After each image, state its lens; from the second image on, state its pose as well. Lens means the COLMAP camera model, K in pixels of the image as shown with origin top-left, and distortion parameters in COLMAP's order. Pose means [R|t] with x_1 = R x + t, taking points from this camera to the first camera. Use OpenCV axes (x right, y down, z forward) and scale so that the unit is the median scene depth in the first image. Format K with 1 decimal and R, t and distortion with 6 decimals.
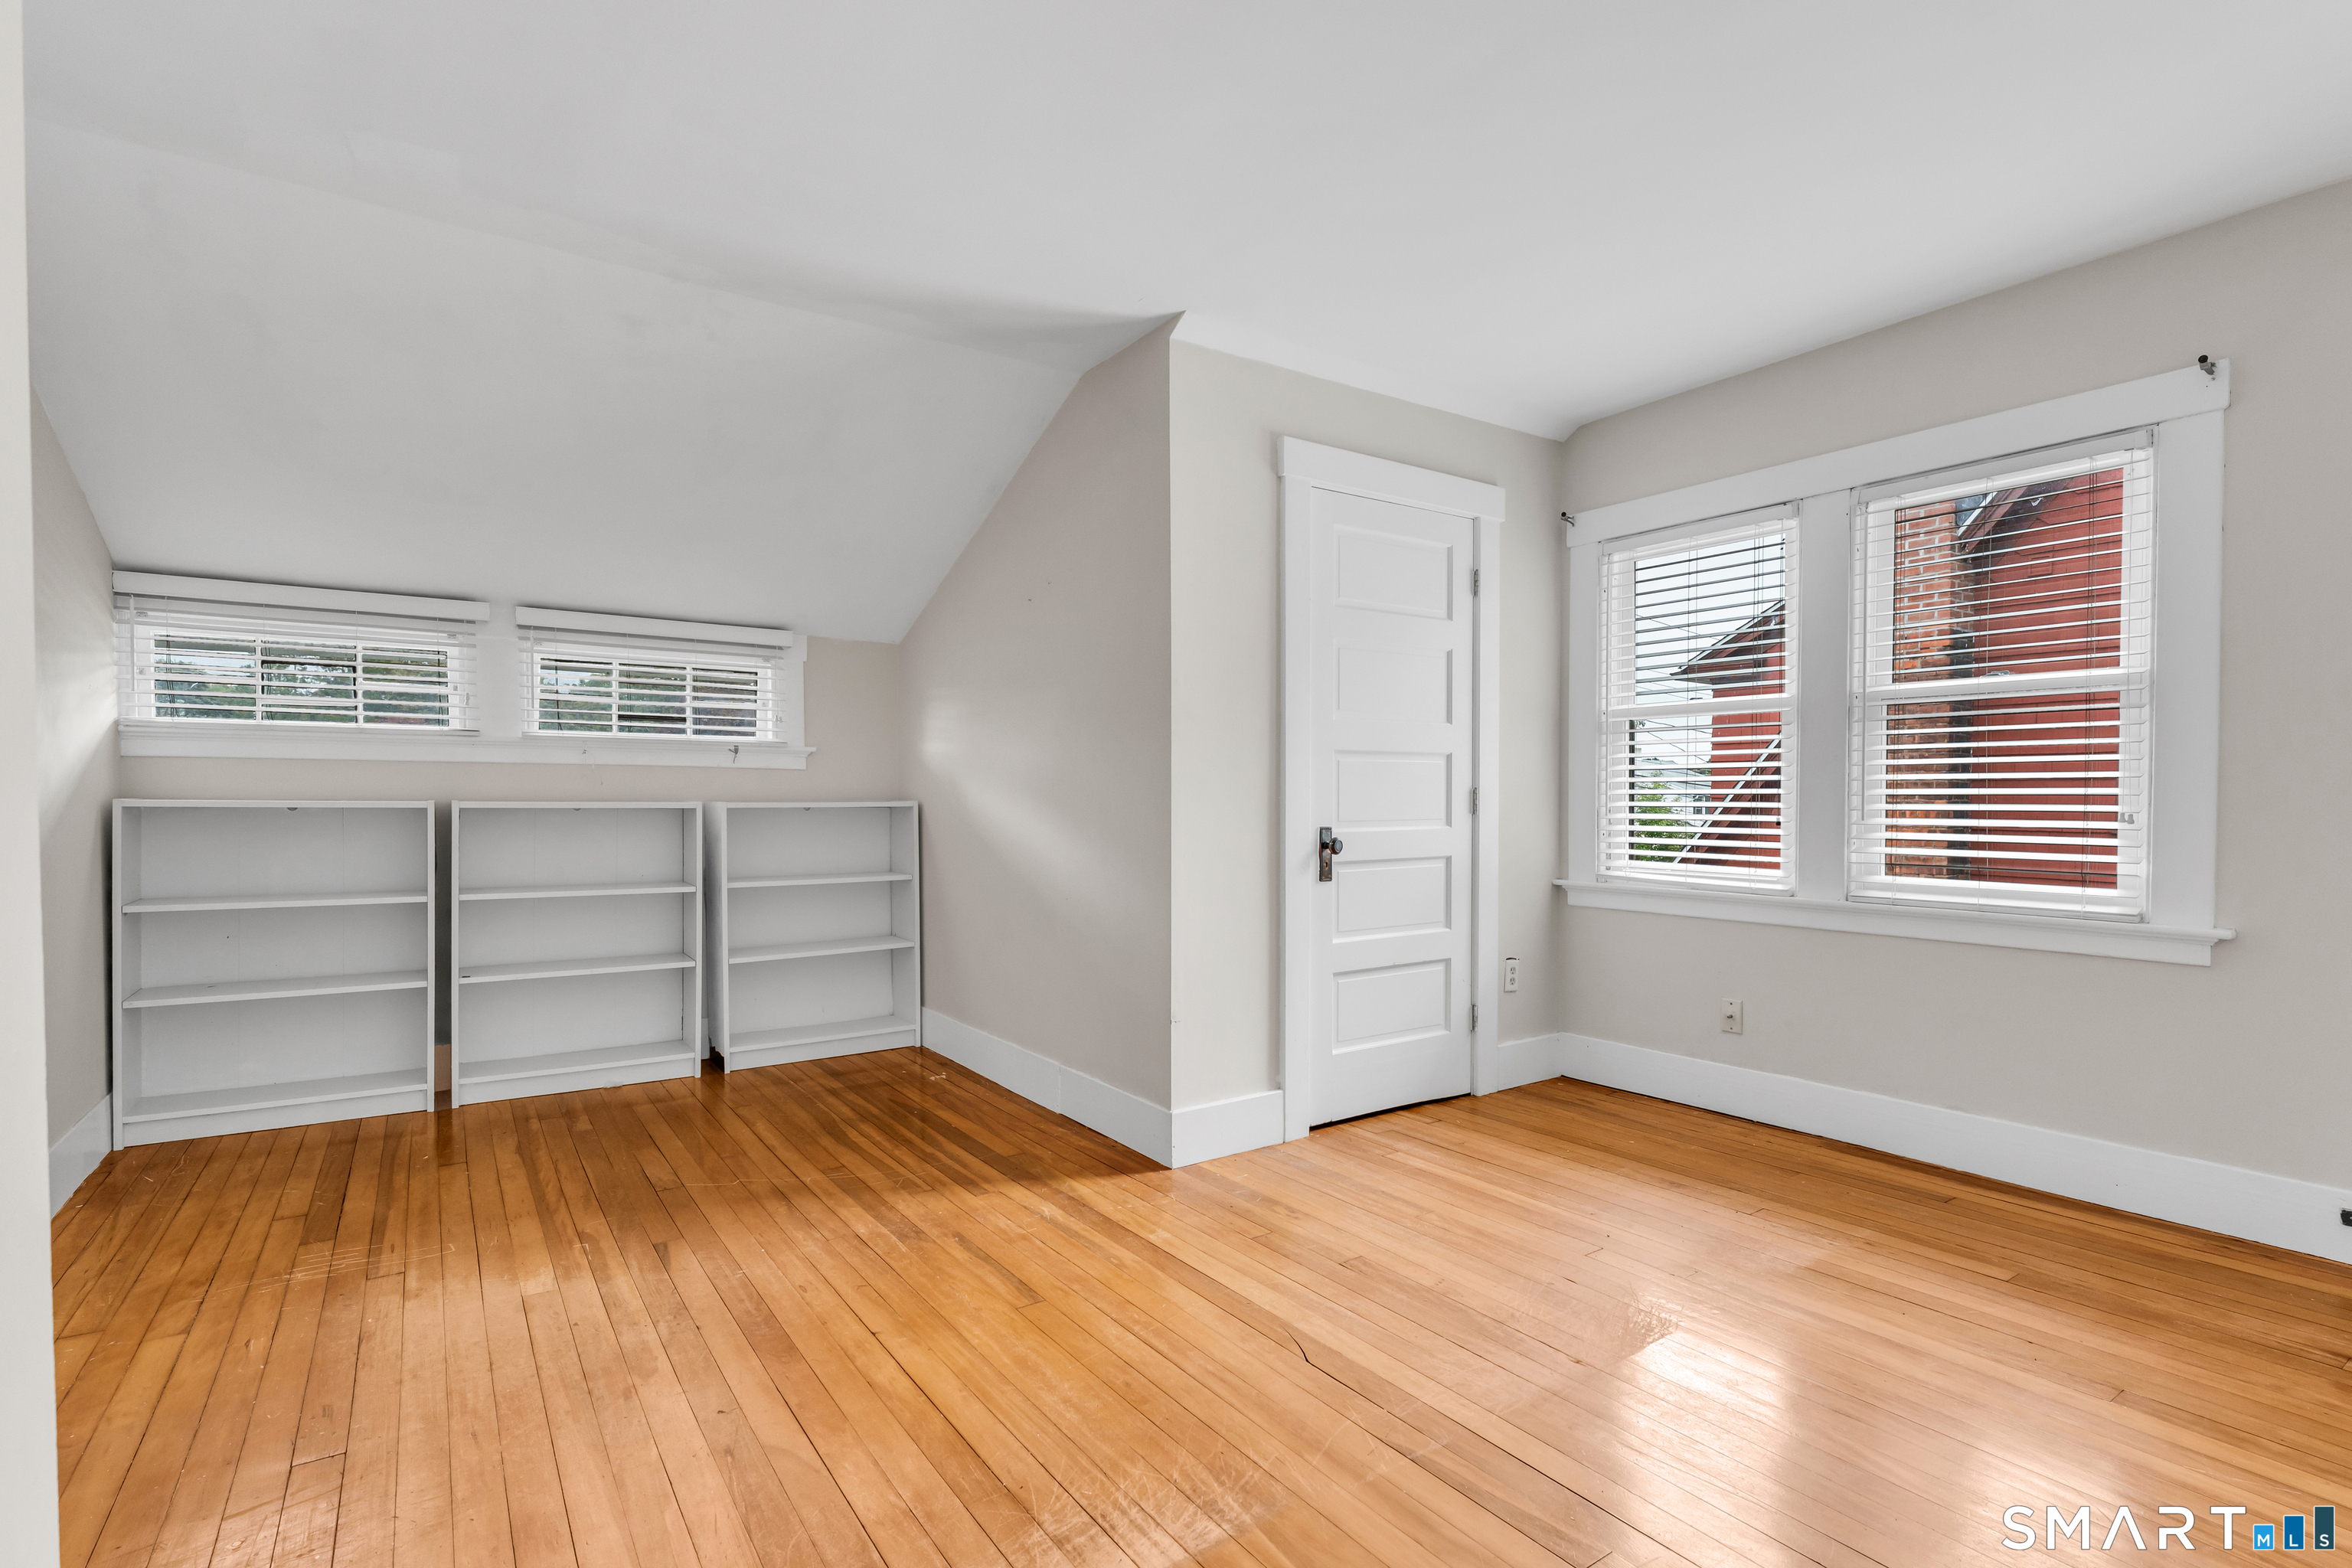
lens RADIAL K [[1114.4, 0, 1174.9], [0, 1114.4, 818.5], [0, 0, 1]] dist [0.013878, 0.000193]
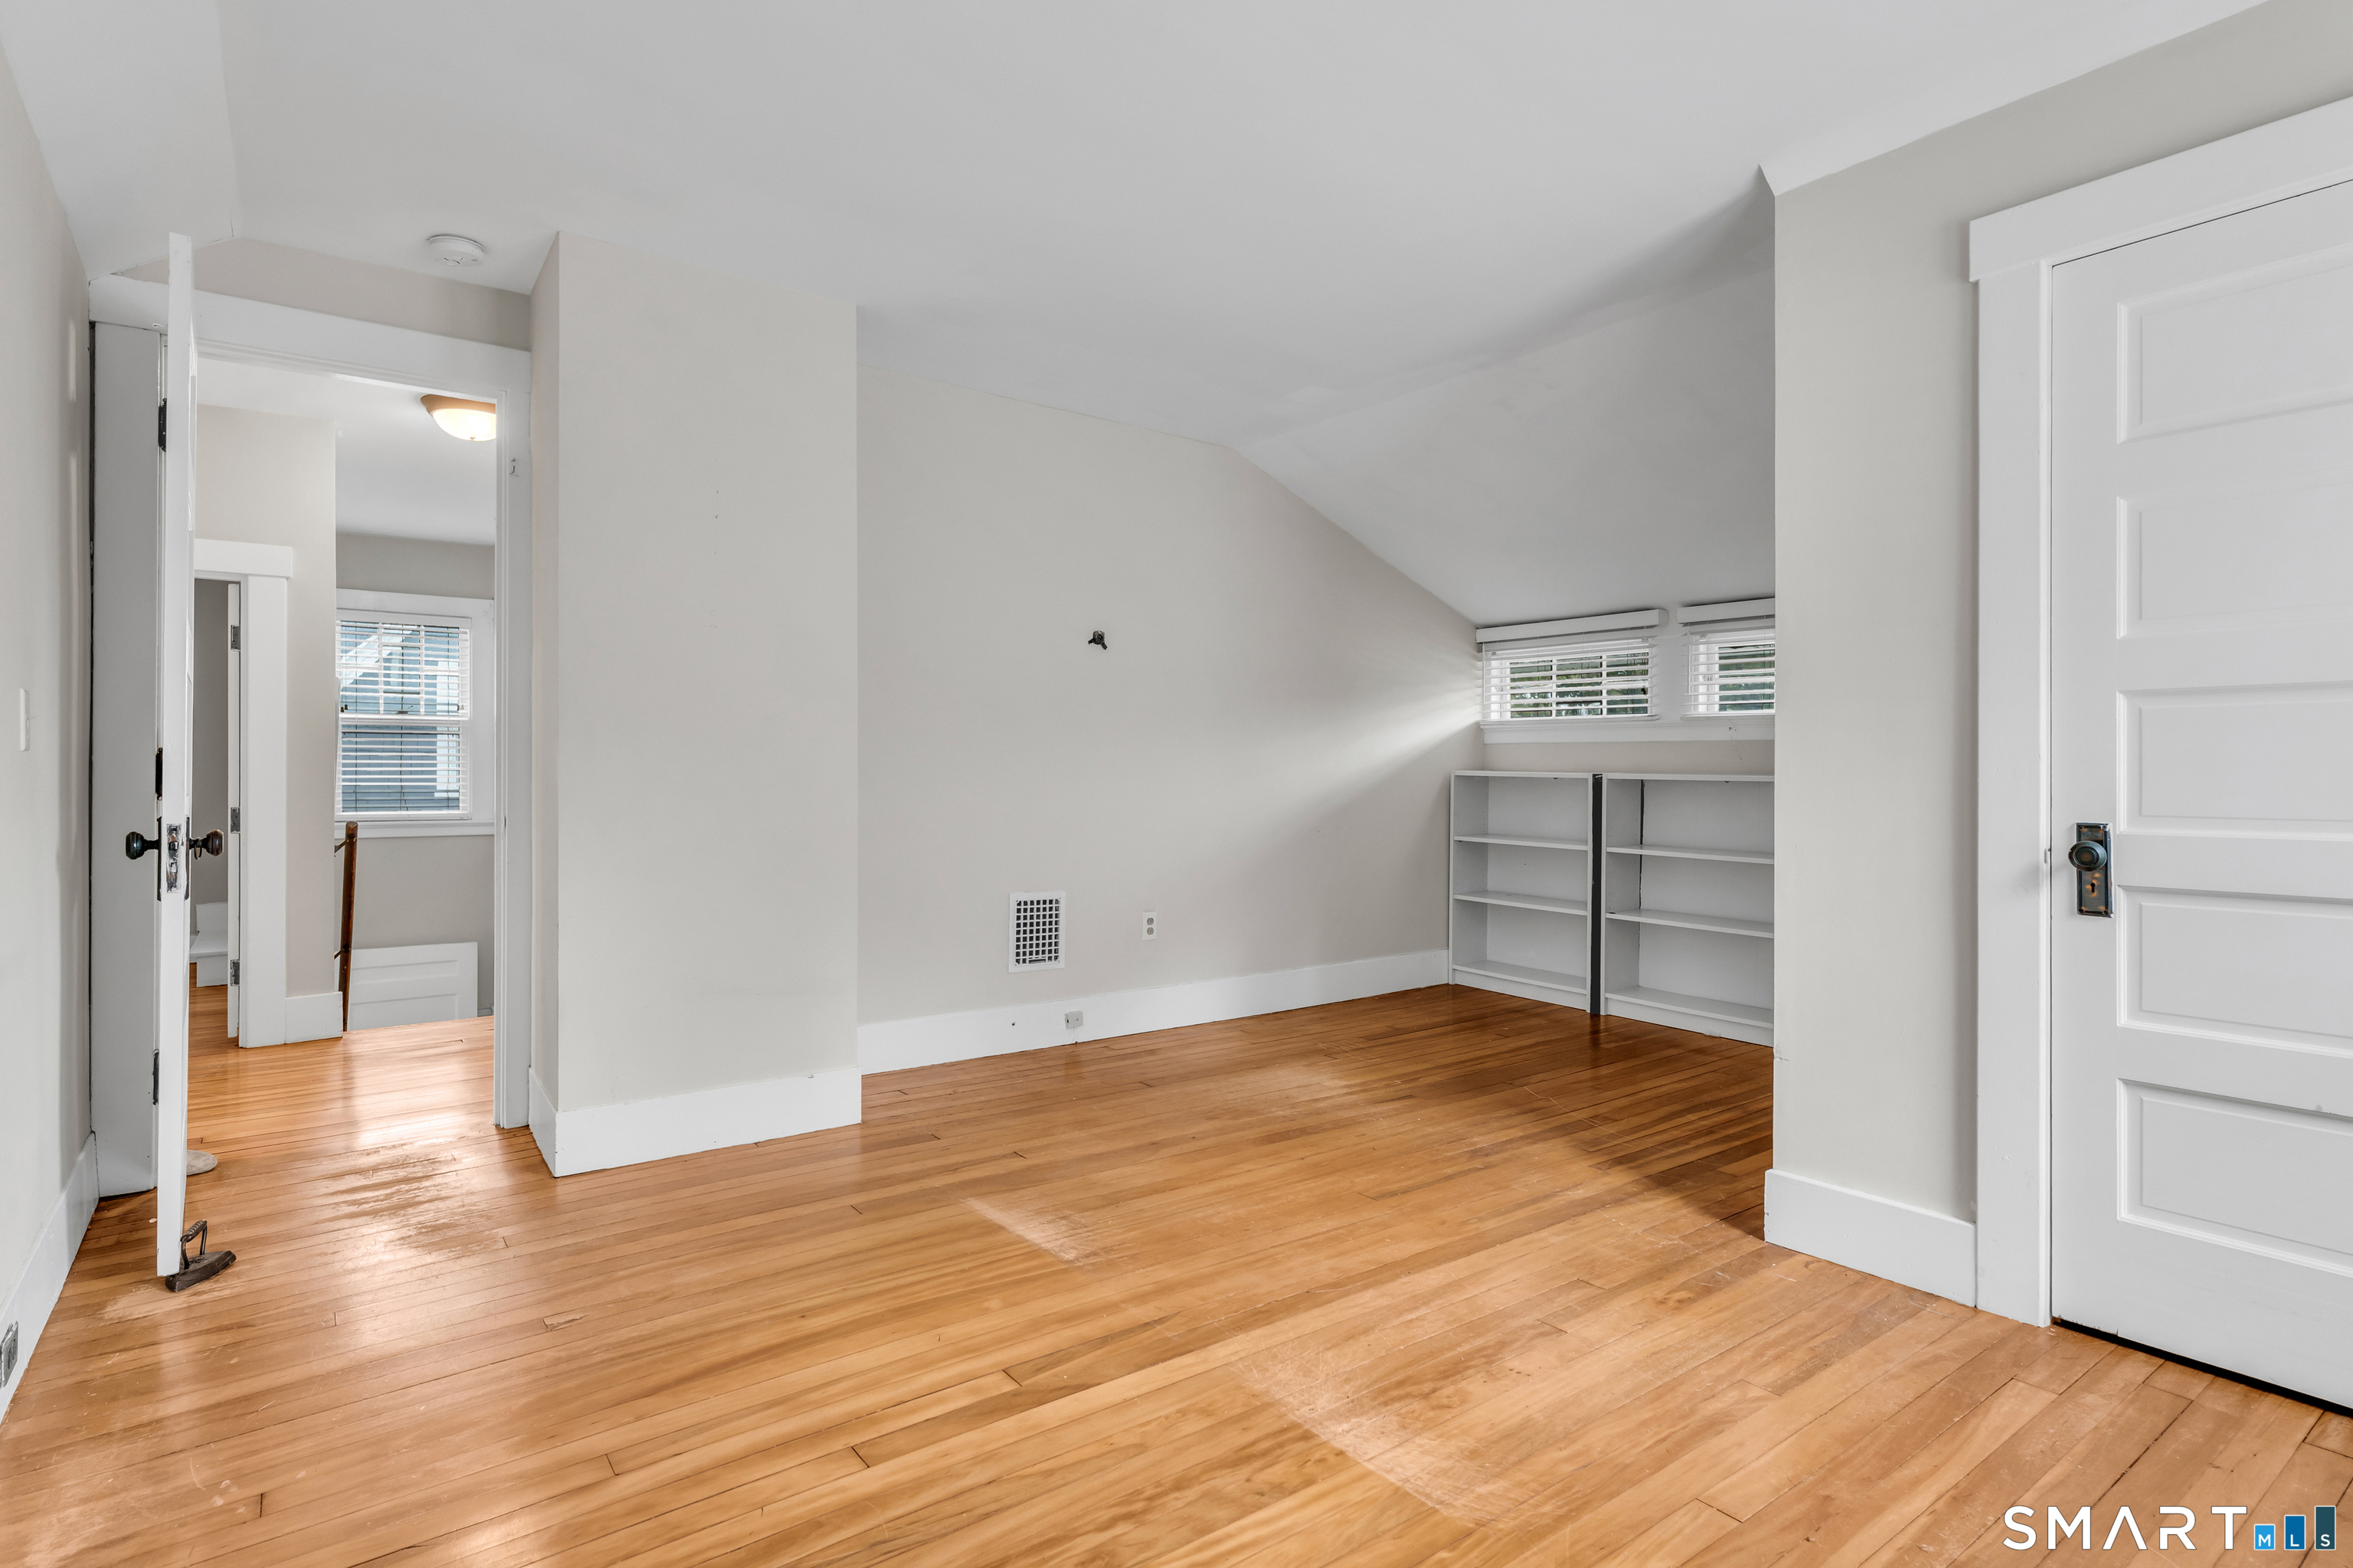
lens RADIAL K [[1196.2, 0, 1155.3], [0, 1196.2, 774.8], [0, 0, 1]] dist [0.002603, 0.000129]
pose [[0.025440, 0.006390, -0.999656, 0.813757], [-0.024583, 0.999681, 0.005764, -0.010227], [0.999374, 0.024428, 0.025589, 0.526384]]
